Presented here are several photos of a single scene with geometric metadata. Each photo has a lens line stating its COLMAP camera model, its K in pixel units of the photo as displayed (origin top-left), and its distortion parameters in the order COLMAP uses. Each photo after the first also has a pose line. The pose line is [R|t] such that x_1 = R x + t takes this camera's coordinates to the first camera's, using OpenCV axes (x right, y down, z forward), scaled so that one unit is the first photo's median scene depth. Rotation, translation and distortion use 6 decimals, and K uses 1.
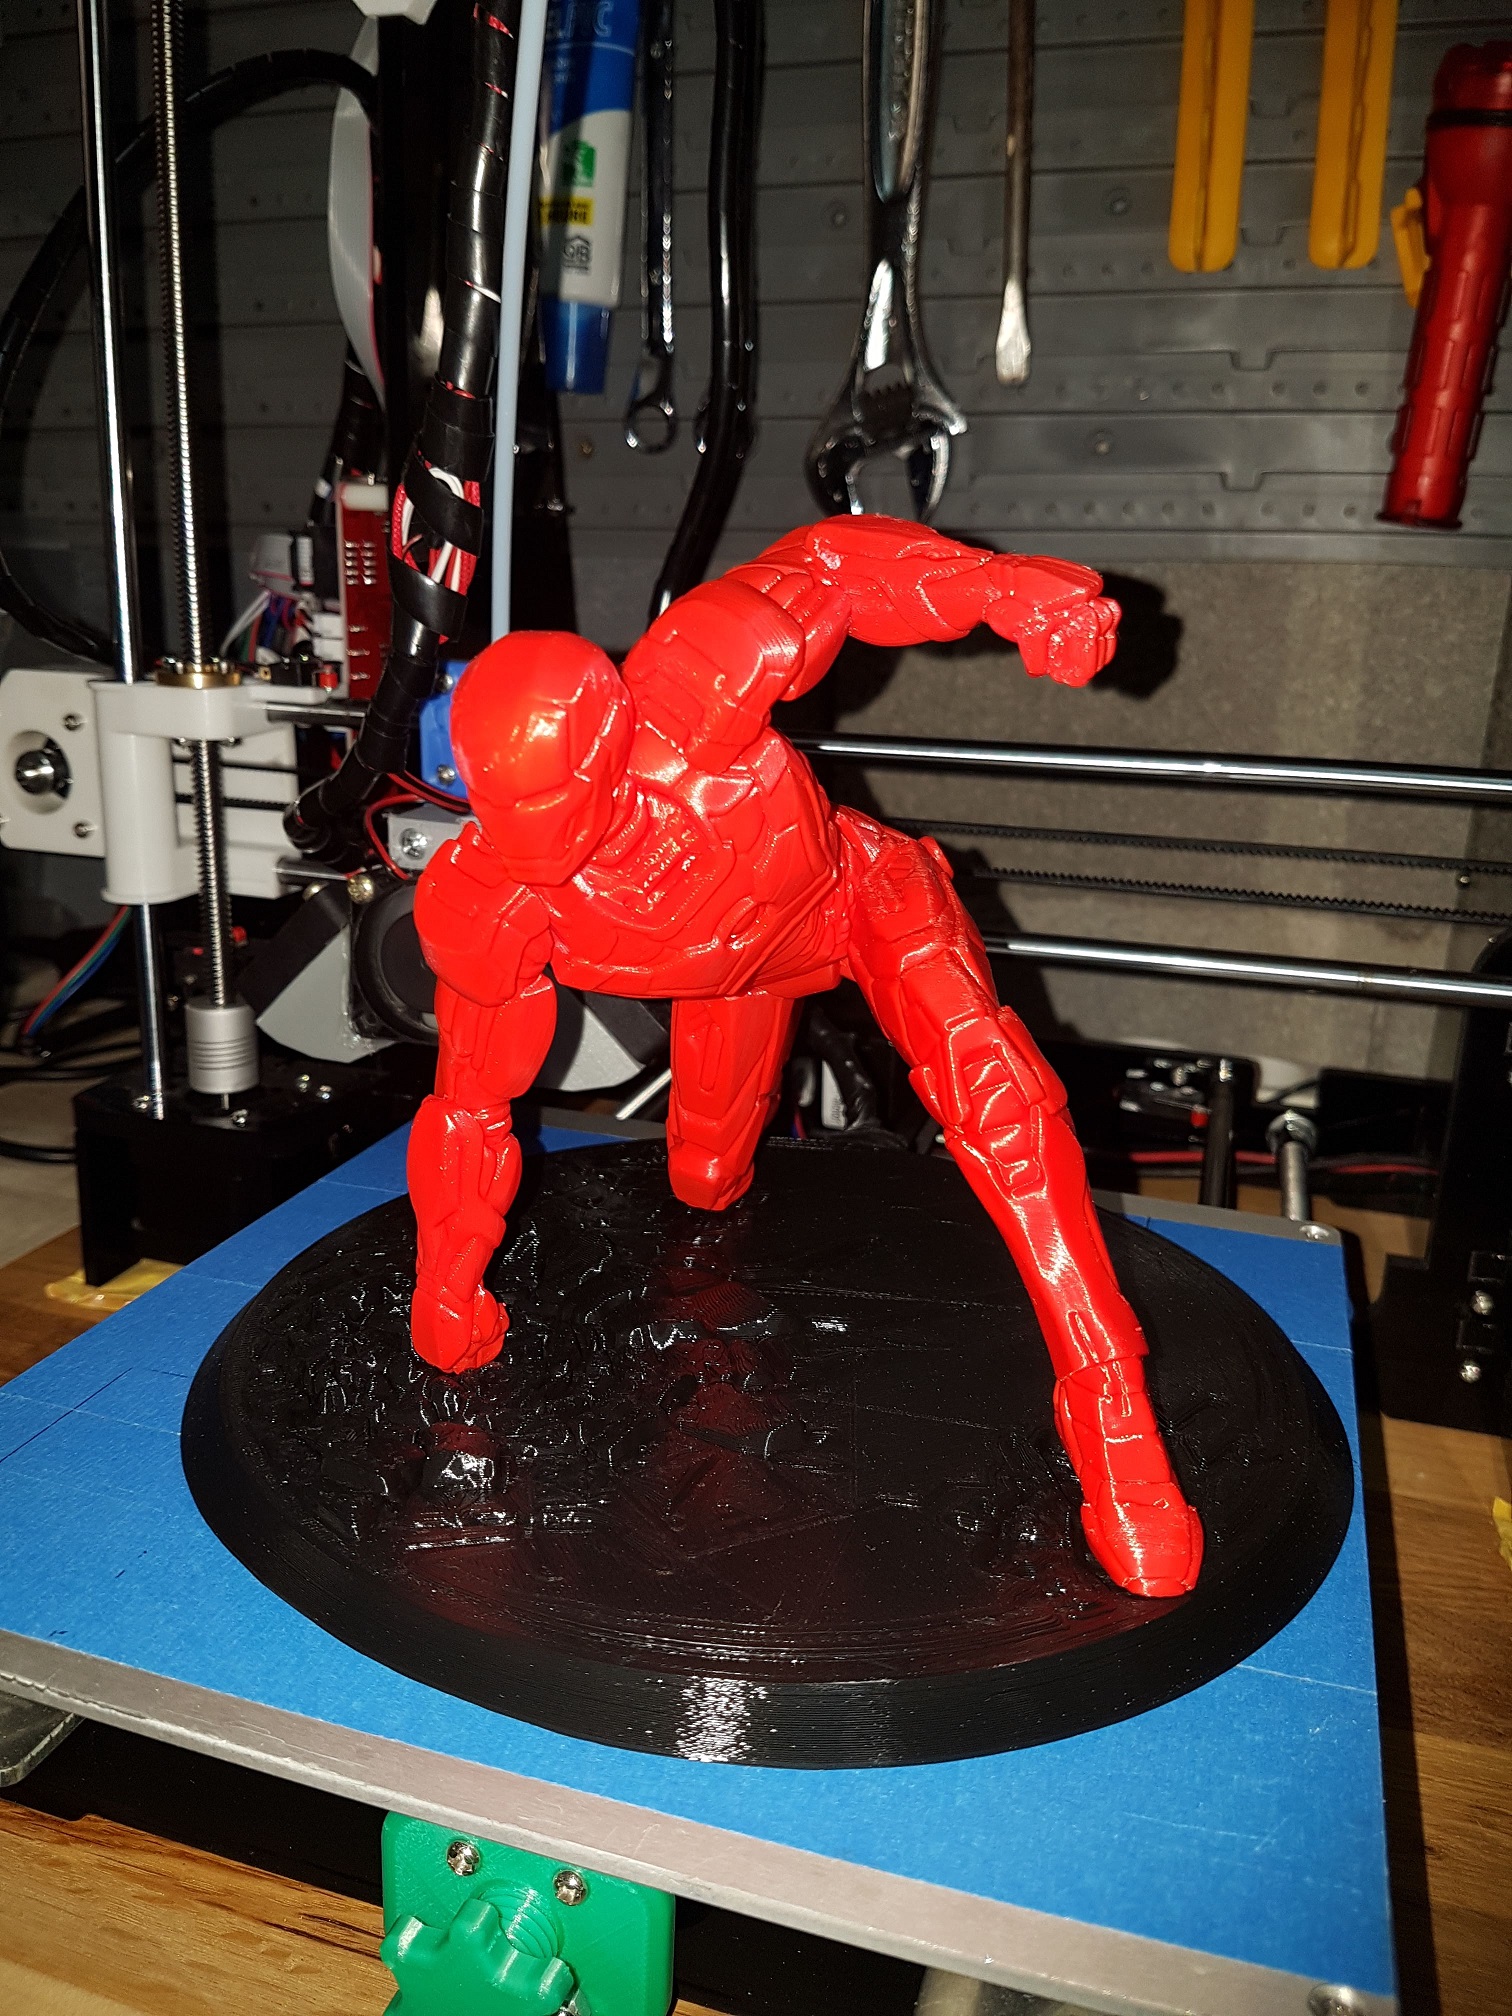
lens RADIAL K [[1609.1, 0, 732.4], [0, 1609.1, 1013.8], [0, 0, 1]] dist [0.094820, -0.242112]
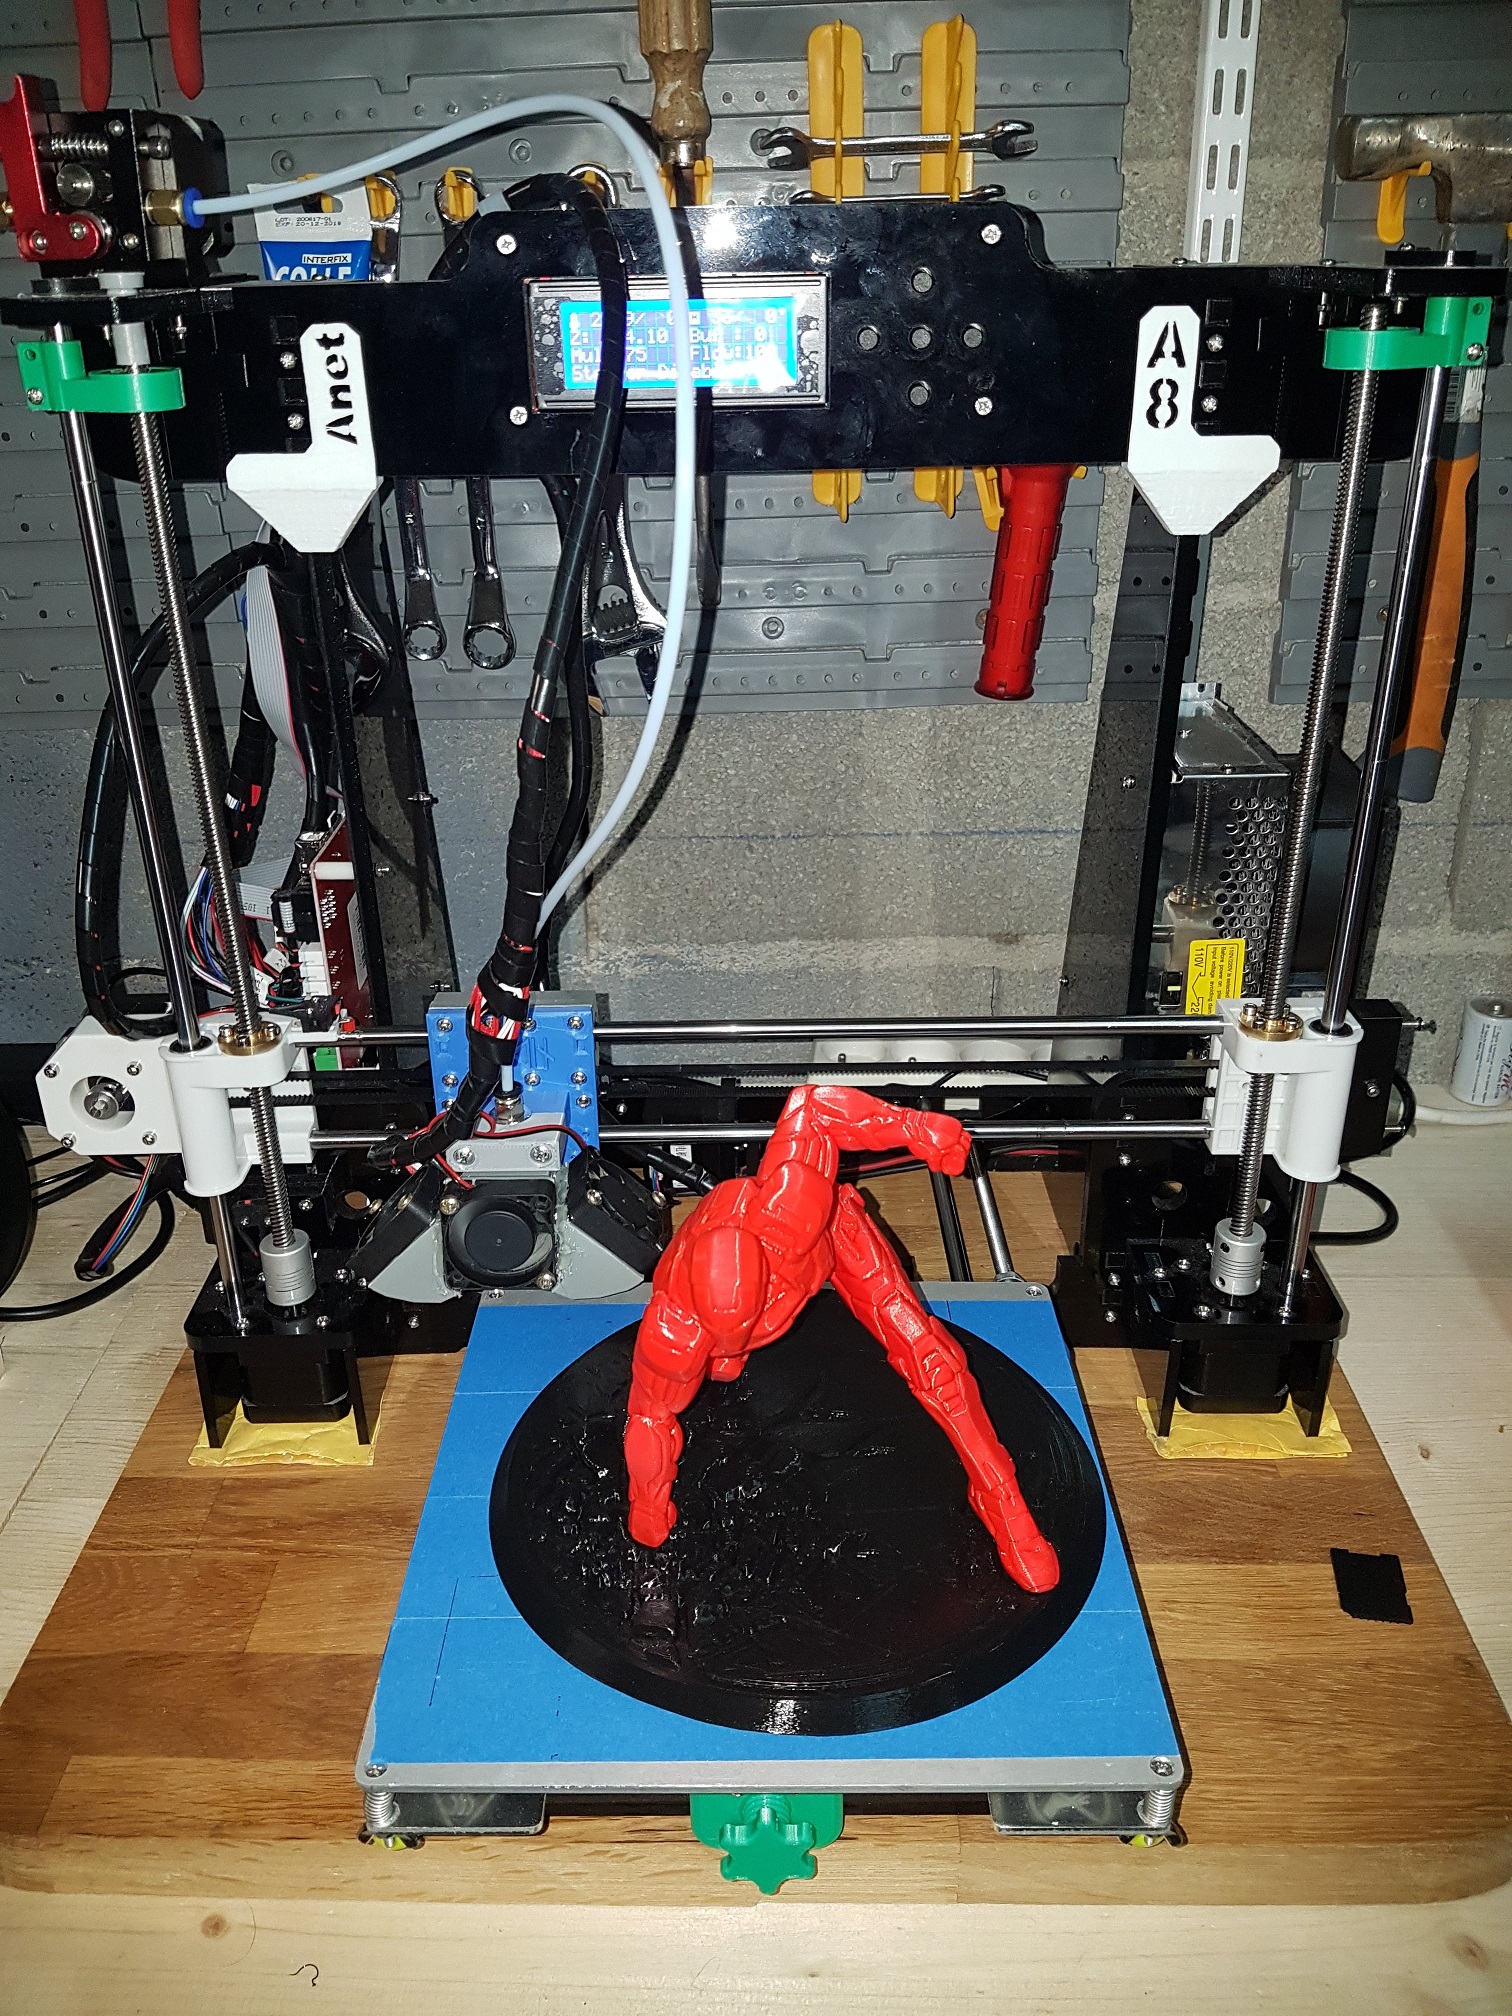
lens RADIAL K [[1570.1, 0, 763.9], [0, 1570.1, 1008.9], [0, 0, 1]] dist [0.189183, -0.350197]
pose [[0.948481, -0.170430, 0.267089, -0.252712], [0.122526, 0.974716, 0.186859, -0.401201], [-0.292182, -0.144507, 0.945382, -0.384672]]
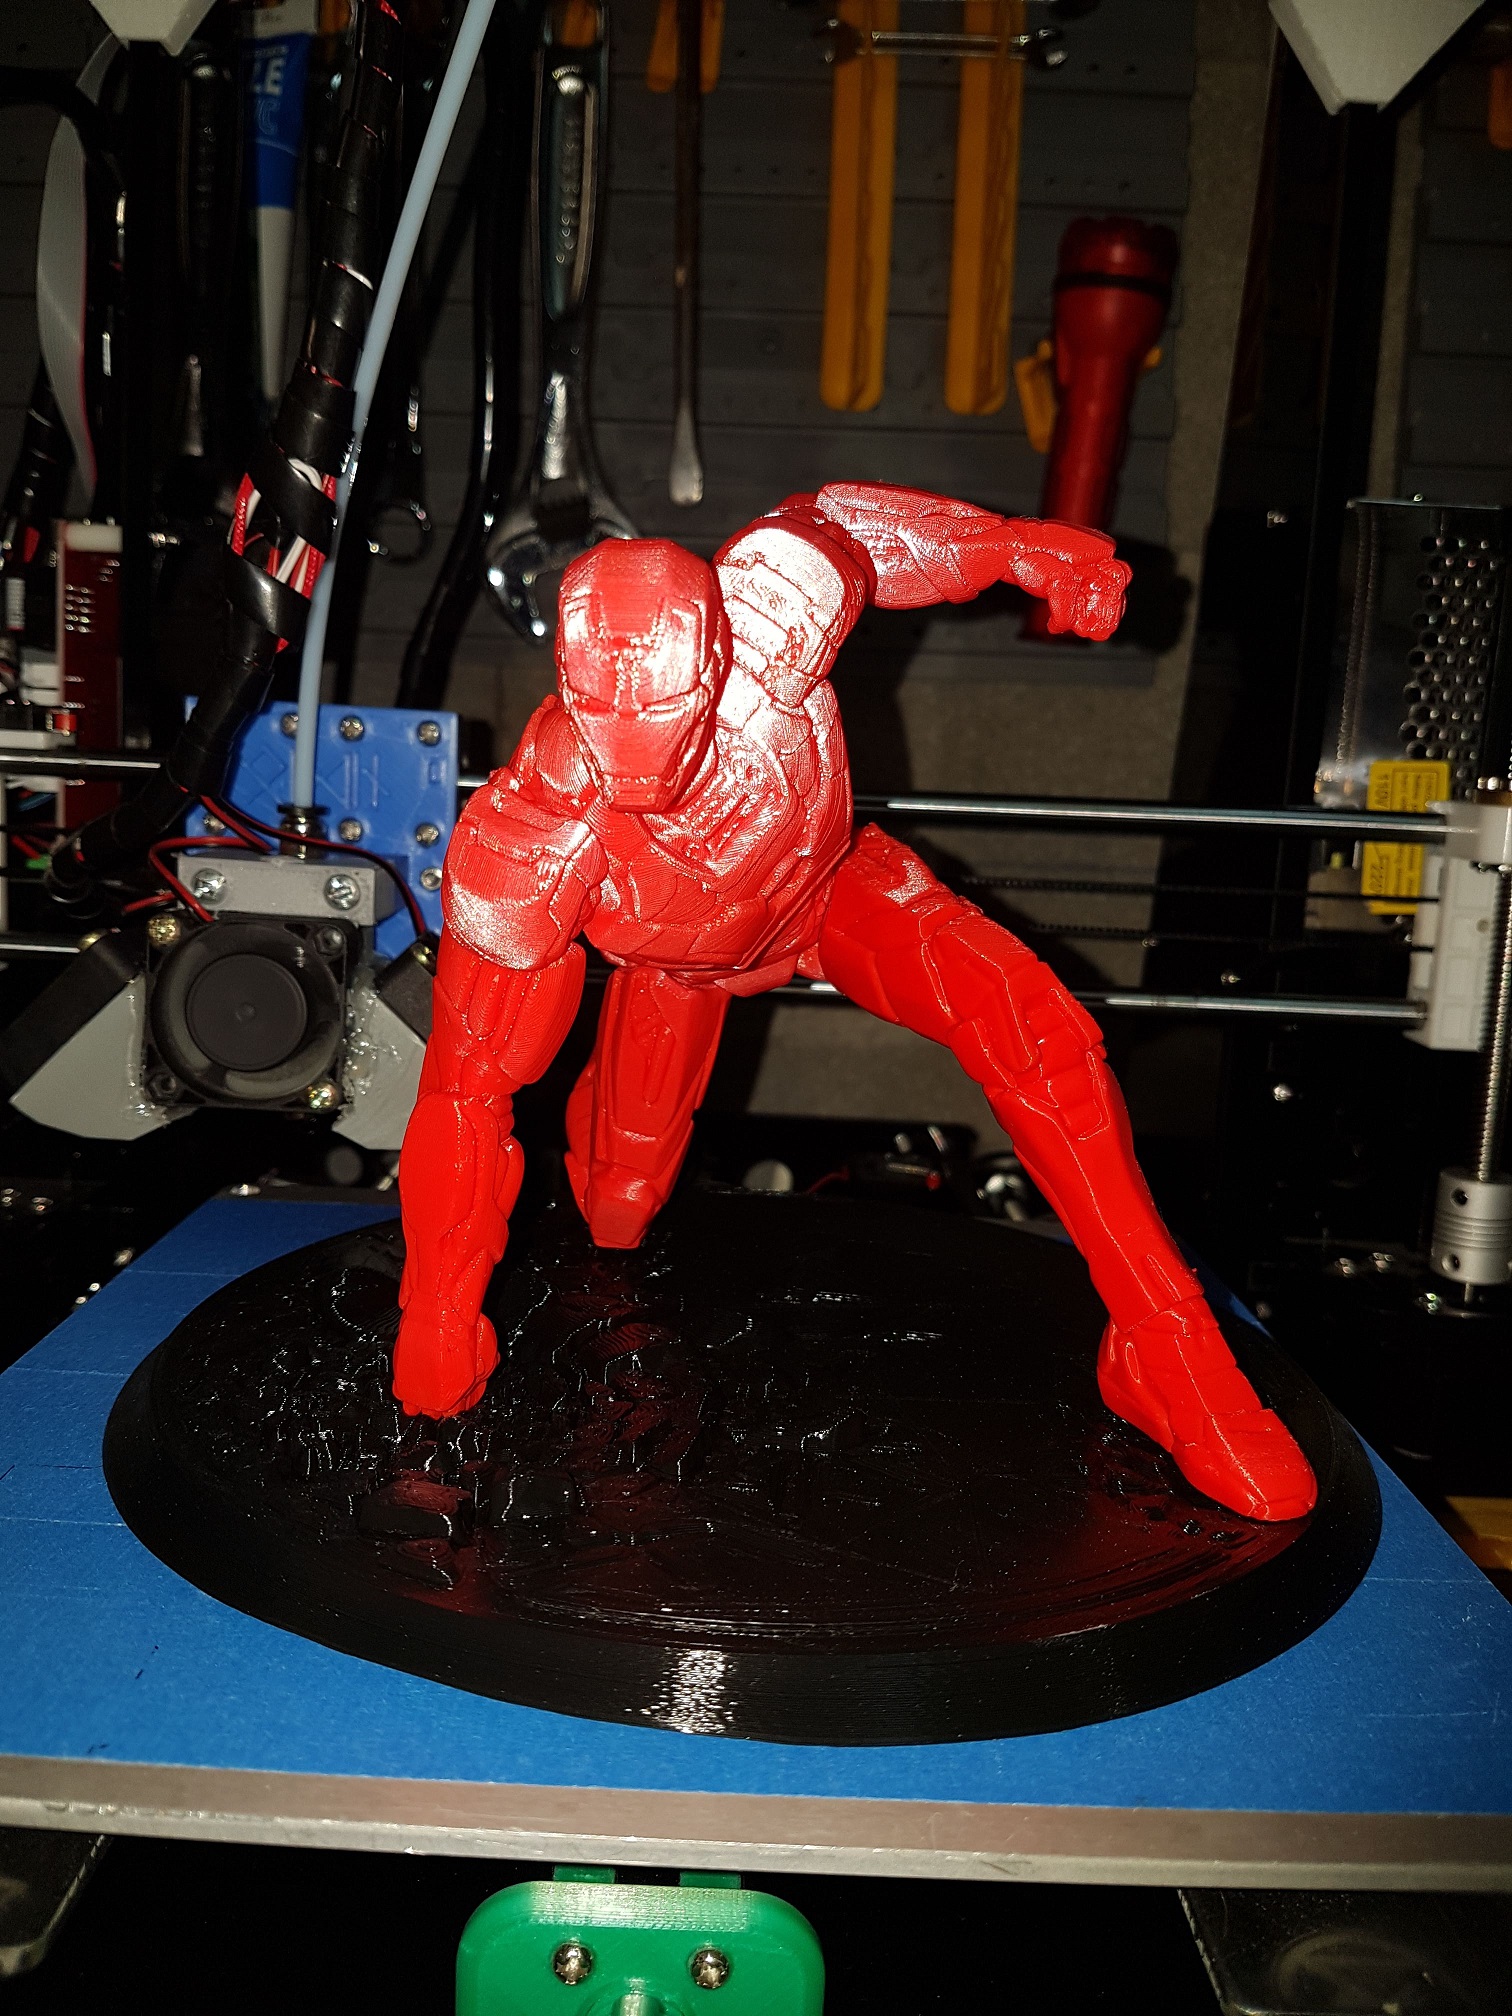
lens RADIAL K [[1615.4, 0, 751.9], [0, 1615.4, 1011.0], [0, 0, 1]] dist [0.007450, -0.080866]
pose [[0.948322, -0.030006, 0.315887, -0.163236], [0.065751, 0.992494, -0.103114, 0.061365], [-0.310422, 0.118556, 0.943177, 0.063645]]
